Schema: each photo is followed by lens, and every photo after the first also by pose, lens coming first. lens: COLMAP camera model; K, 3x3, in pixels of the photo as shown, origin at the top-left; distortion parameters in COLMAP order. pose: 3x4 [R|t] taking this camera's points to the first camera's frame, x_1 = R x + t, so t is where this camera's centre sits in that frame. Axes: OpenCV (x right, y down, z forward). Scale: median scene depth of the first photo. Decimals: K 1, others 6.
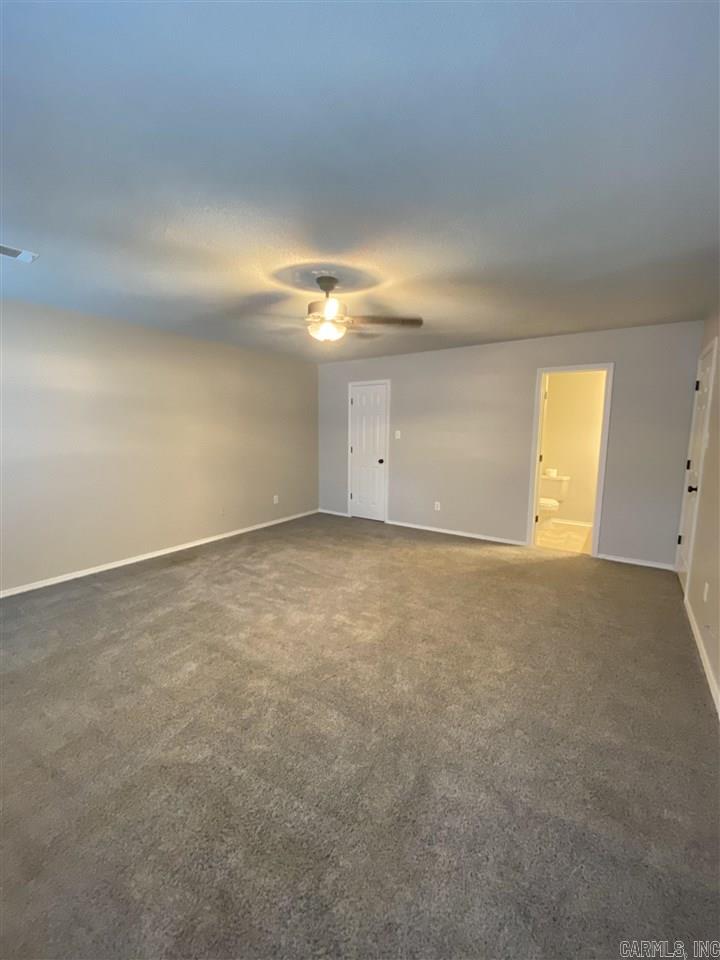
lens RADIAL K [[389.7, 0, 362.9], [0, 389.7, 478.9], [0, 0, 1]] dist [0.029668, -0.022374]
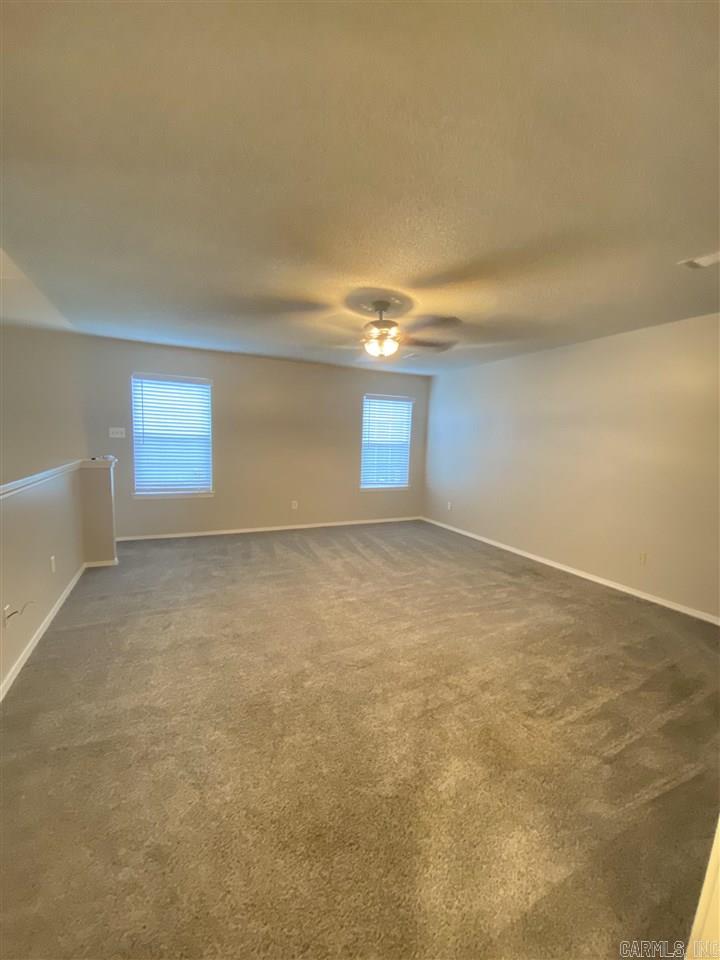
lens RADIAL K [[389.7, 0, 362.9], [0, 389.7, 478.9], [0, 0, 1]] dist [0.029668, -0.022374]
pose [[-0.486298, 0.070341, -0.870957, 0.673136], [-0.157007, 0.973498, 0.166287, -0.134390], [0.859571, 0.217611, -0.462366, 1.122021]]
